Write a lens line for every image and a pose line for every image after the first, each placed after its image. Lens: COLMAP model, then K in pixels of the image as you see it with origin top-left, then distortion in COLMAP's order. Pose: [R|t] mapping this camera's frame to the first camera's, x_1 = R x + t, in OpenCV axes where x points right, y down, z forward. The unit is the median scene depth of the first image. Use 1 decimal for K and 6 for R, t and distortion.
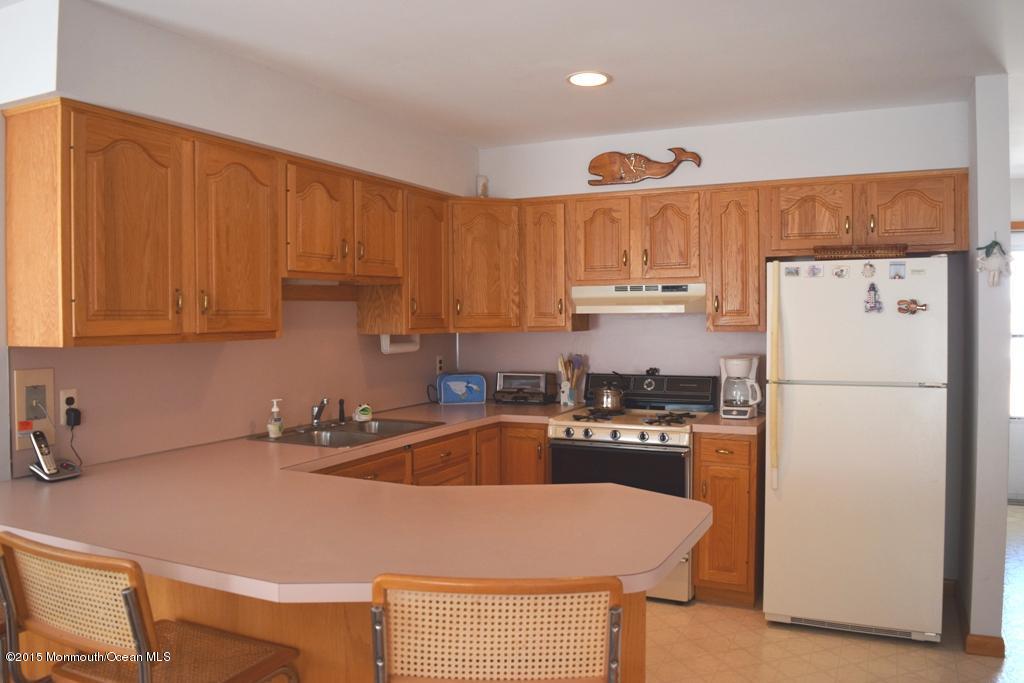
lens RADIAL K [[802.3, 0, 514.5], [0, 802.3, 337.2], [0, 0, 1]] dist [-0.092342, 0.025229]
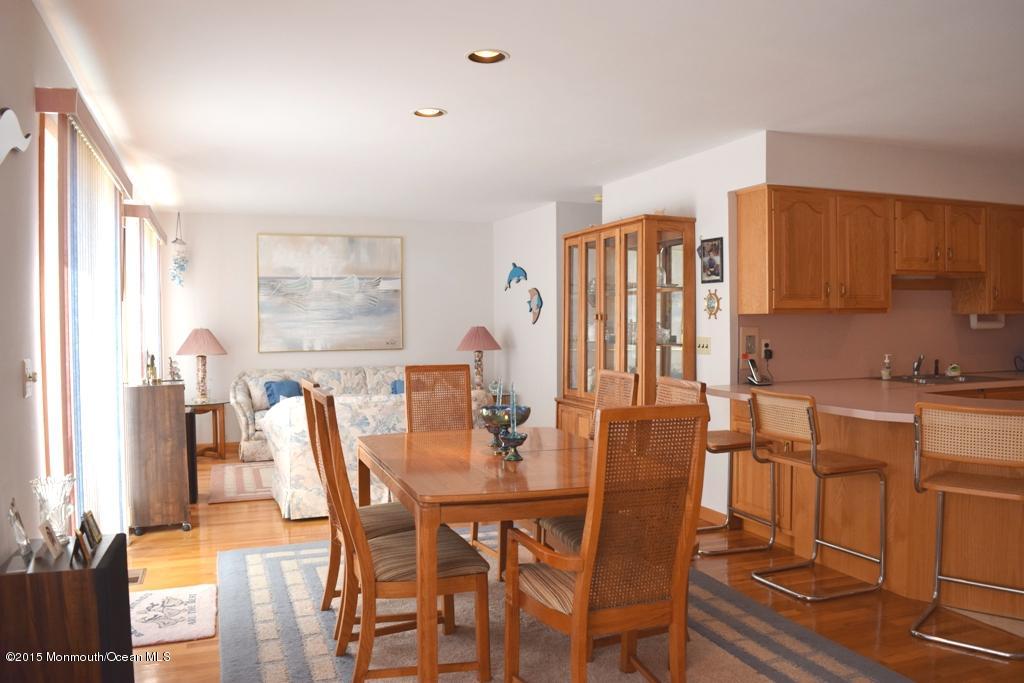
lens RADIAL K [[802.3, 0, 515.3], [0, 802.3, 336.1], [0, 0, 1]] dist [-0.092342, 0.025229]
pose [[0.725856, 0.015307, -0.687676, 0.209334], [-0.015658, 0.999861, 0.005729, 0.043515], [0.687668, 0.006609, 0.725995, -0.560929]]
